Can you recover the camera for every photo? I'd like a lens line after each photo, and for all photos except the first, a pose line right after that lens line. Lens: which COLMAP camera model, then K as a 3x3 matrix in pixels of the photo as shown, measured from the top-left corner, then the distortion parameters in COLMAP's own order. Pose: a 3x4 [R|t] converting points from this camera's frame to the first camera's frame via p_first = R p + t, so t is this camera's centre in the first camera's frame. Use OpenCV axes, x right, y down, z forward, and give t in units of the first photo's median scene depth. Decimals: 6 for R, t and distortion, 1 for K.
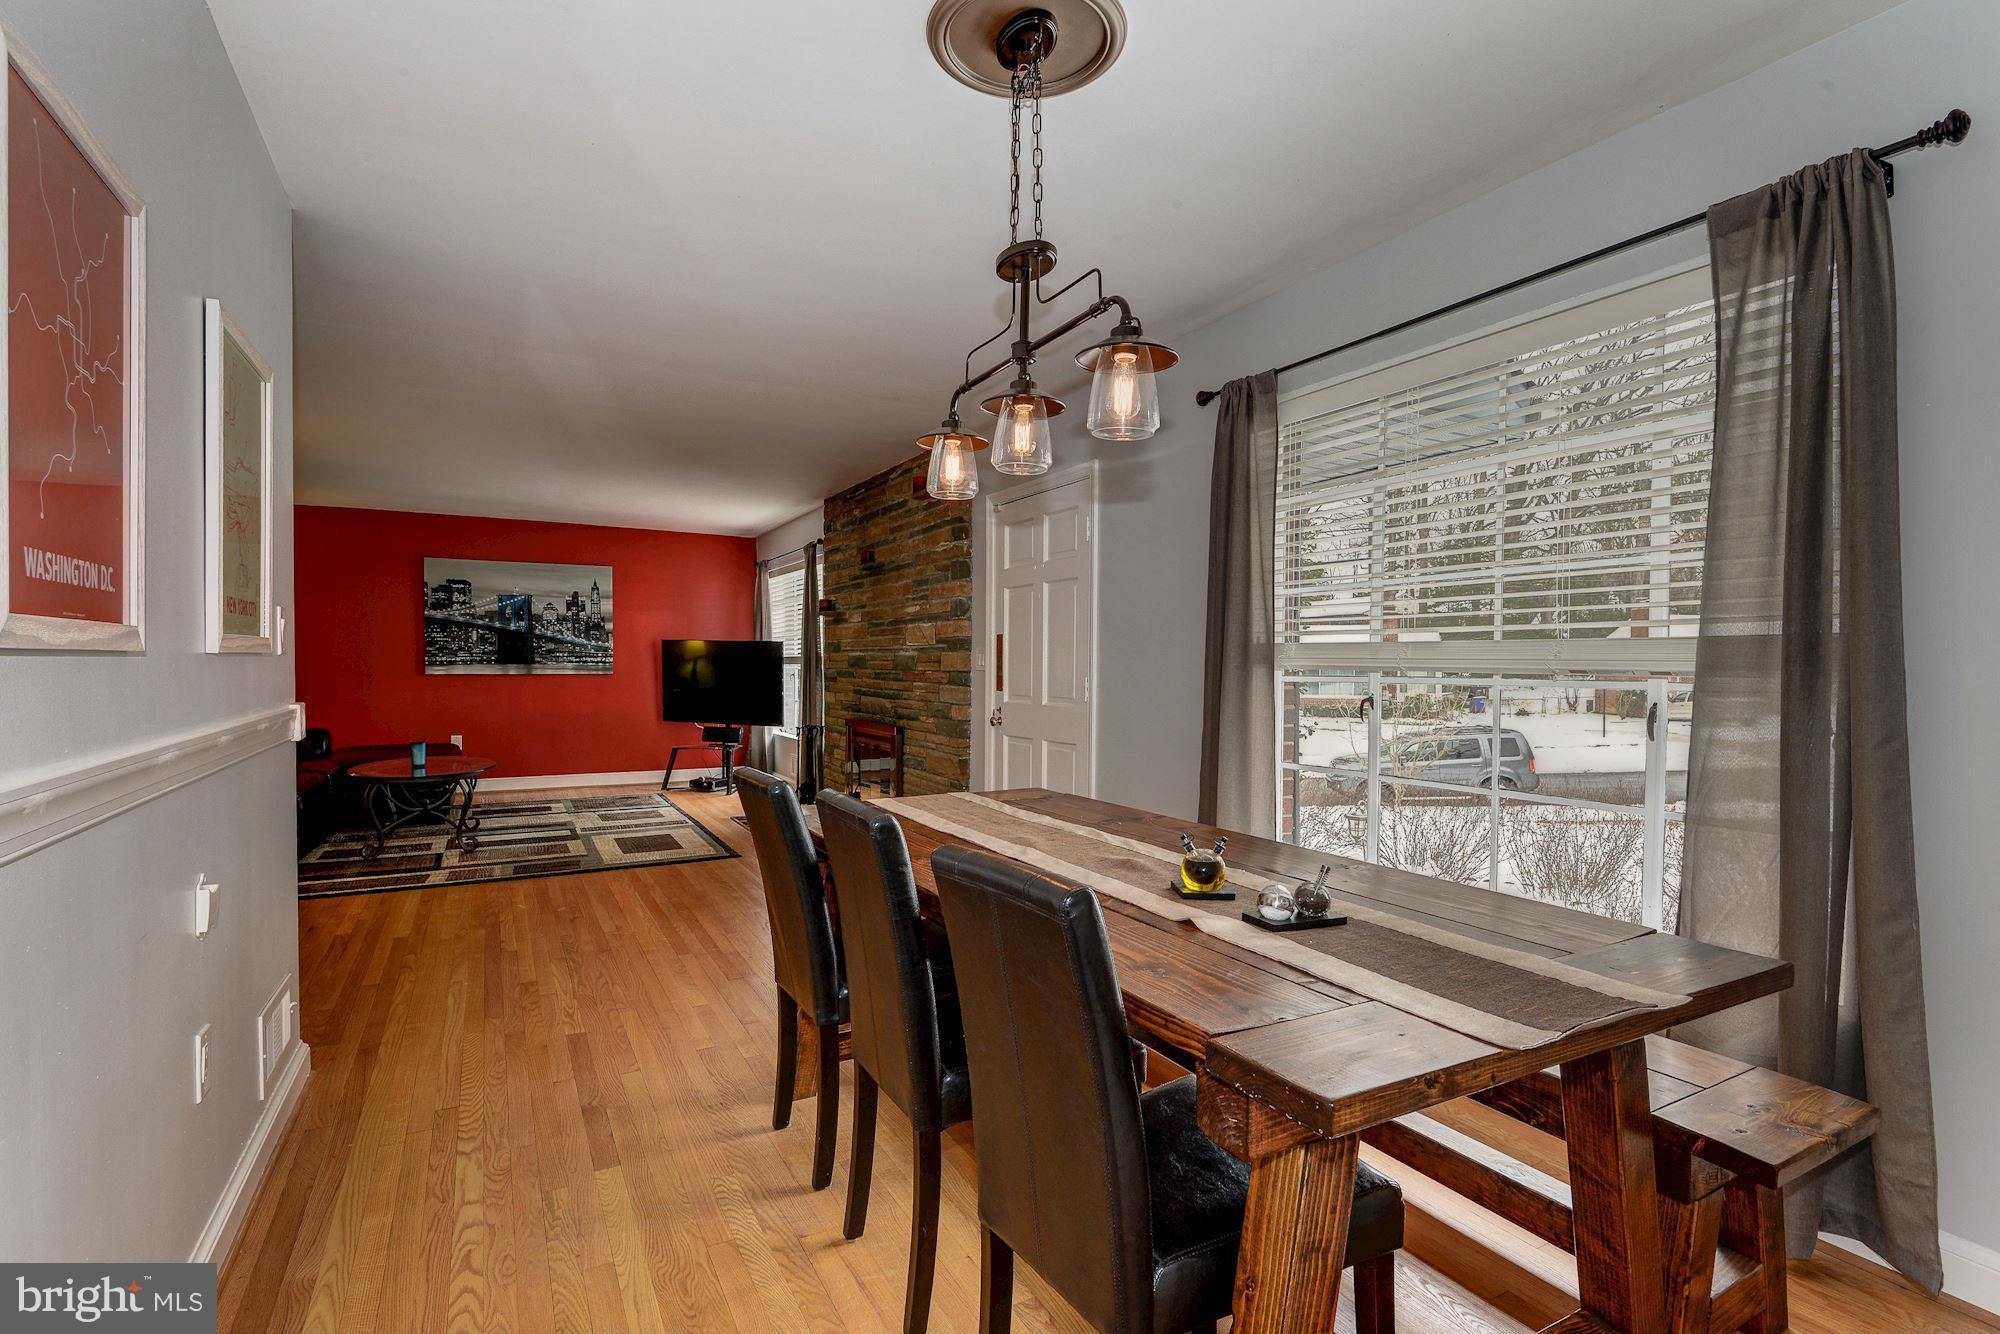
lens RADIAL K [[918.6, 0, 973.9], [0, 918.6, 693.1], [0, 0, 1]] dist [0.014014, -0.007020]
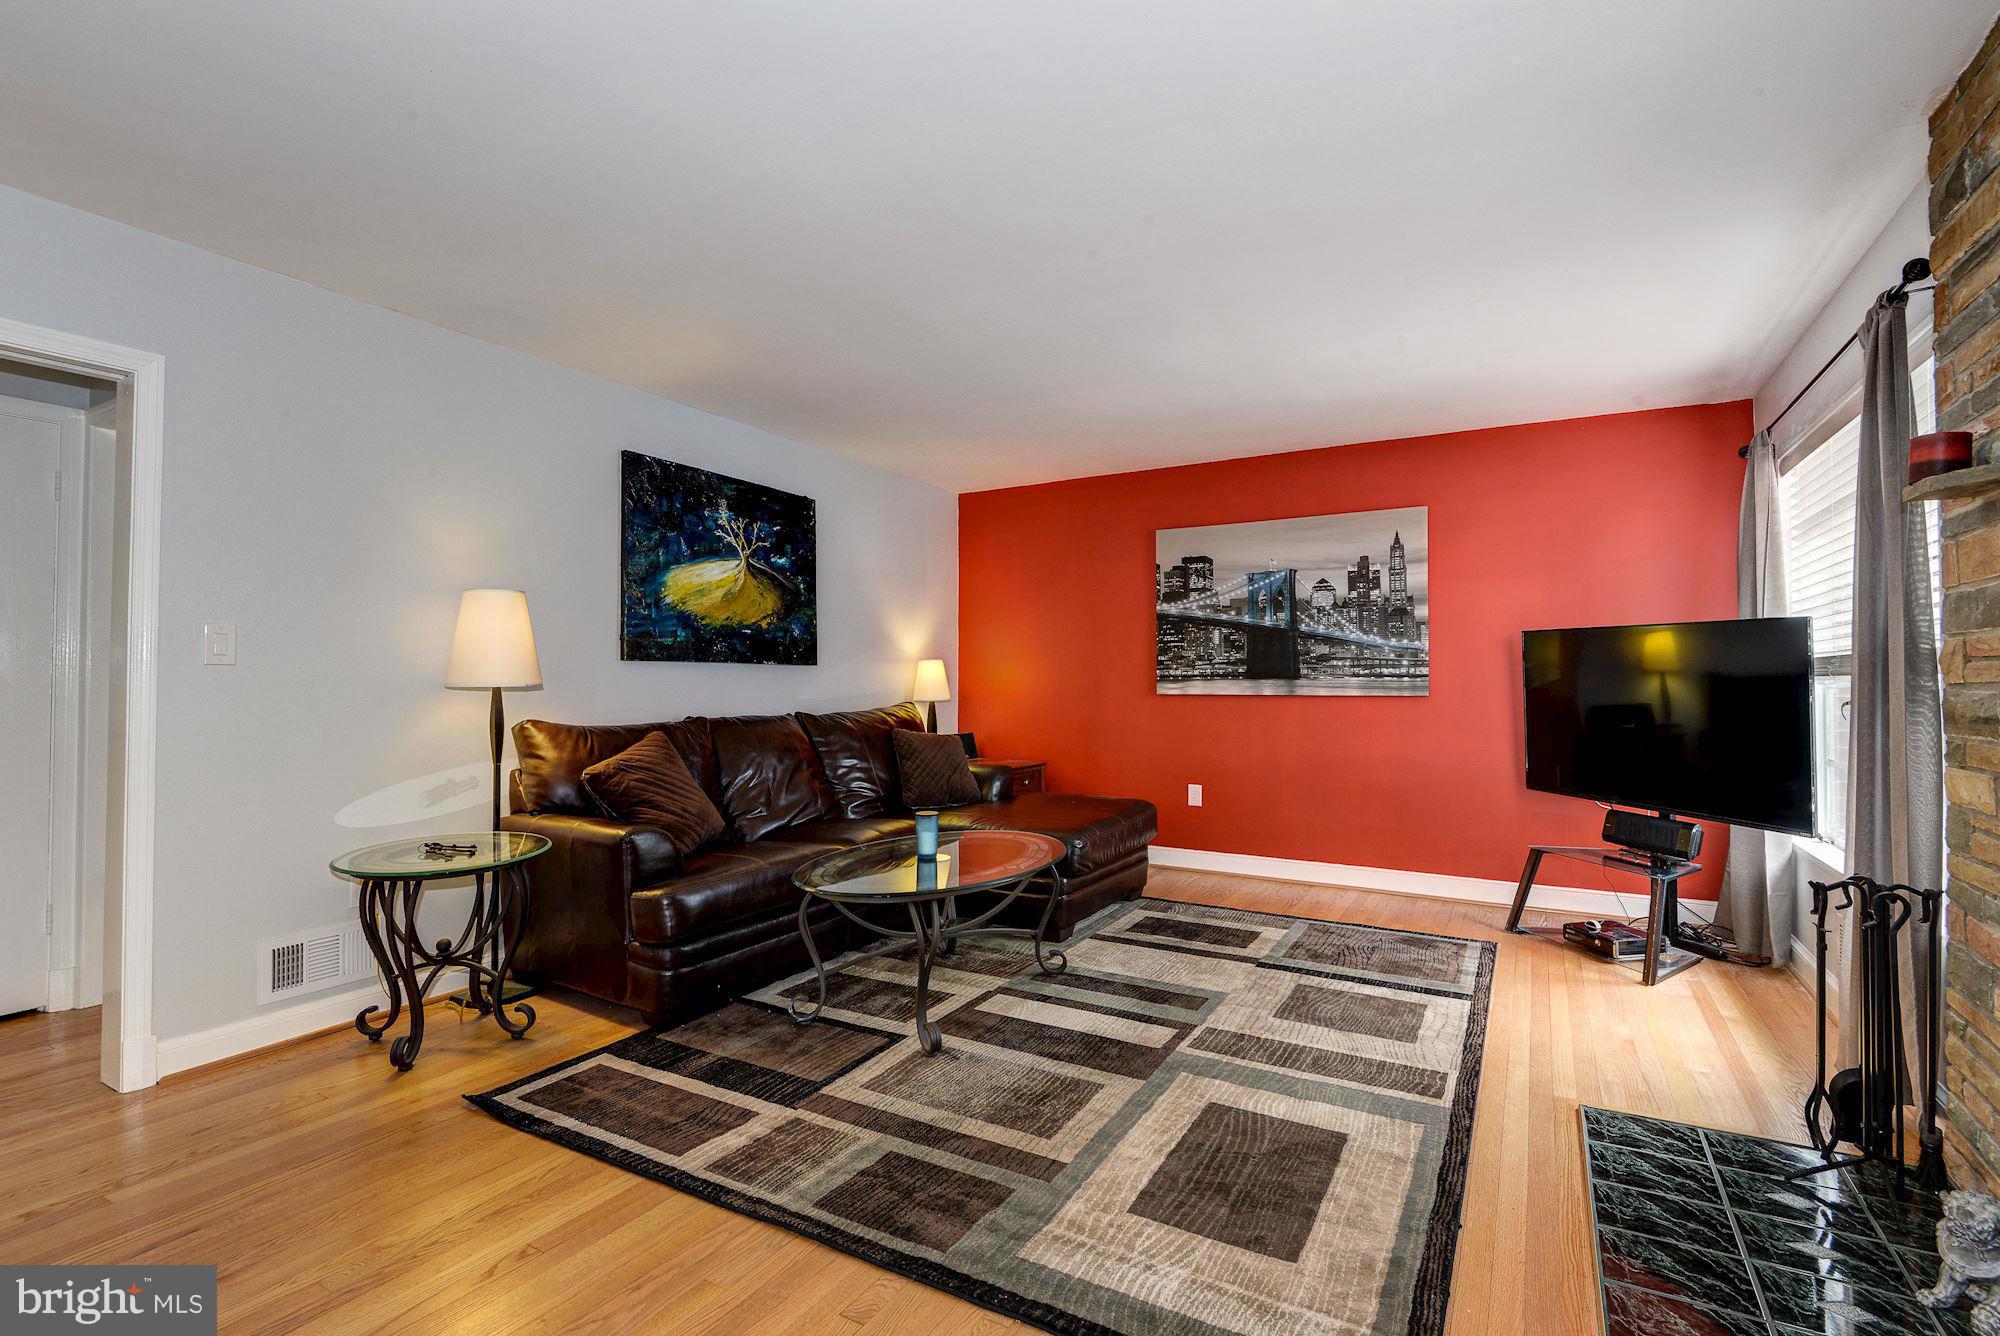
lens RADIAL K [[918.6, 0, 990.5], [0, 918.6, 666.8], [0, 0, 1]] dist [0.014014, -0.007020]
pose [[0.538184, -0.016180, -0.842672, -0.066047], [-0.027144, 0.998964, -0.036517, -0.011810], [0.842390, 0.042527, 0.537187, 0.498902]]
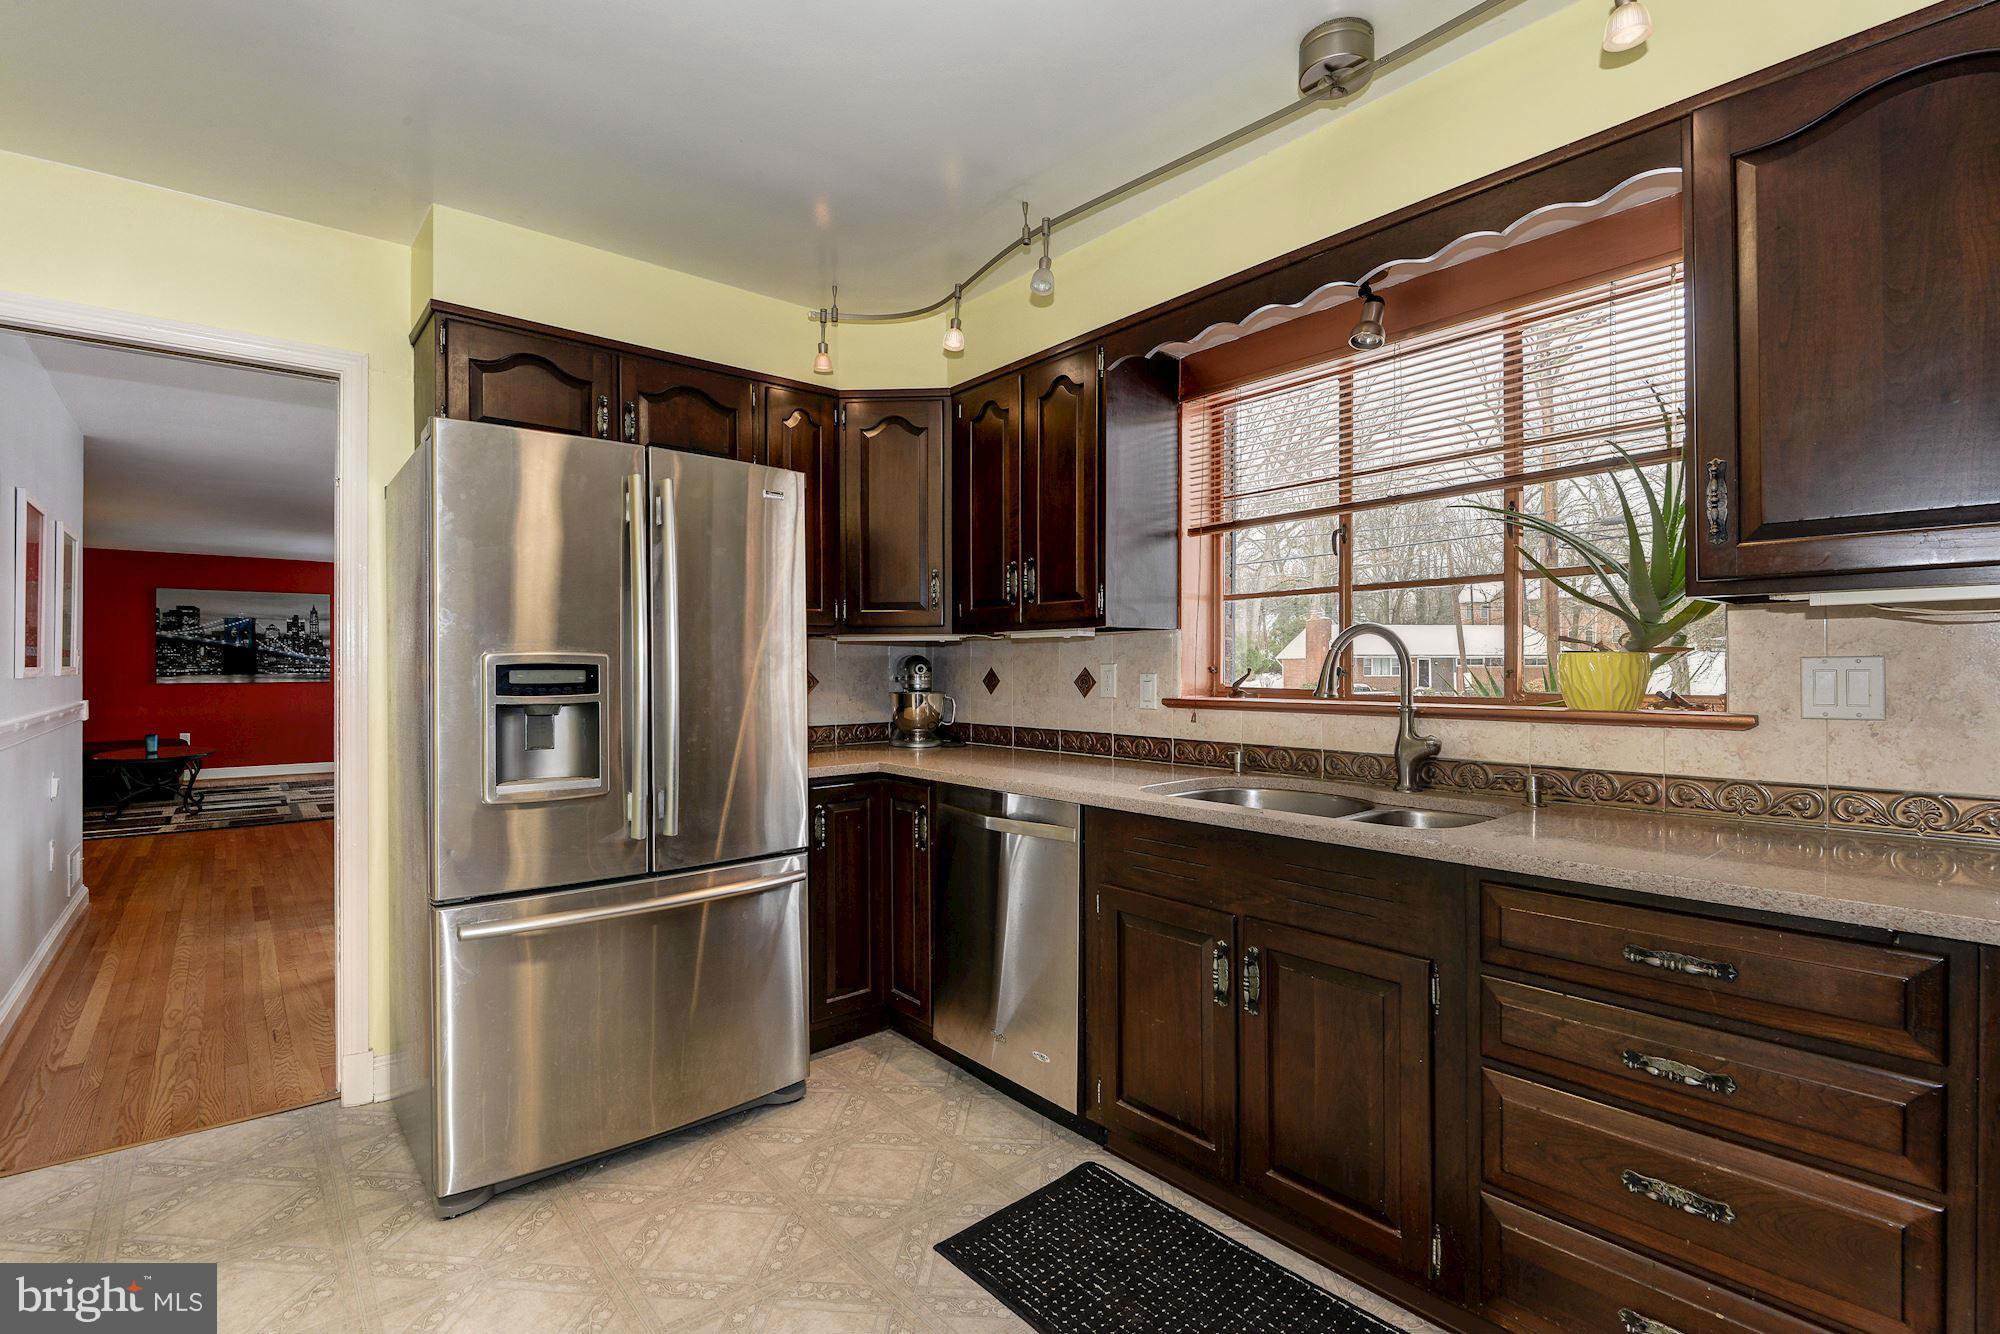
lens RADIAL K [[918.6, 0, 957.3], [0, 918.6, 668.5], [0, 0, 1]] dist [0.014014, -0.007020]
pose [[0.983366, -0.007345, 0.181489, 0.220841], [0.012680, 0.999520, -0.028254, 0.007606], [-0.181194, 0.030086, 0.982987, -0.386707]]
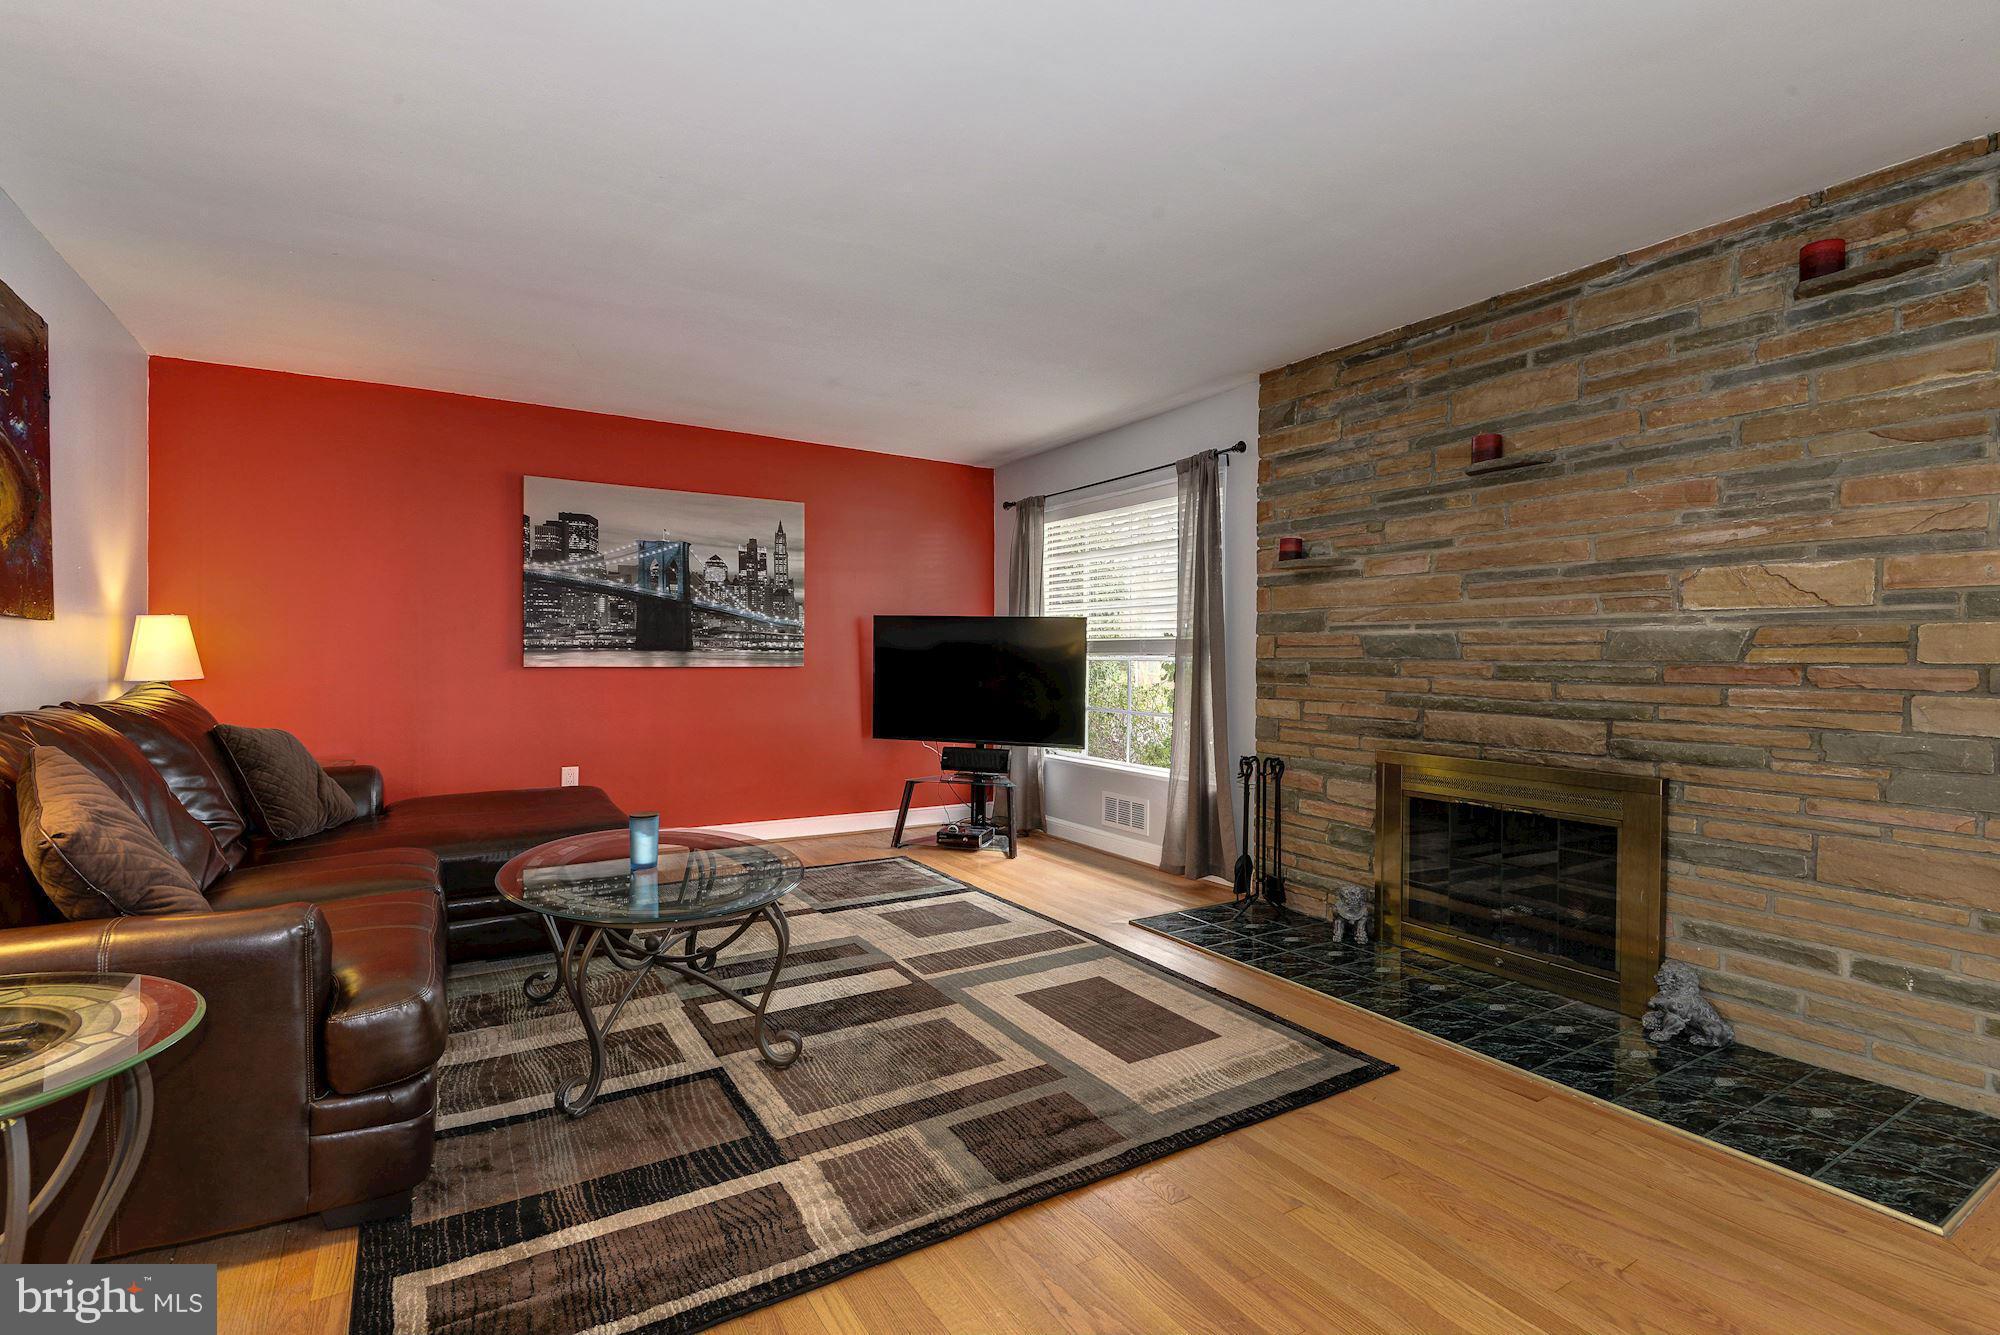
lens RADIAL K [[918.6, 0, 1009.6], [0, 918.6, 679.2], [0, 0, 1]] dist [0.014014, -0.007020]
pose [[0.997232, 0.001776, 0.074332, -0.311092], [-0.001192, 0.999968, -0.007893, -0.007611], [-0.074344, 0.007782, 0.997202, 0.357062]]
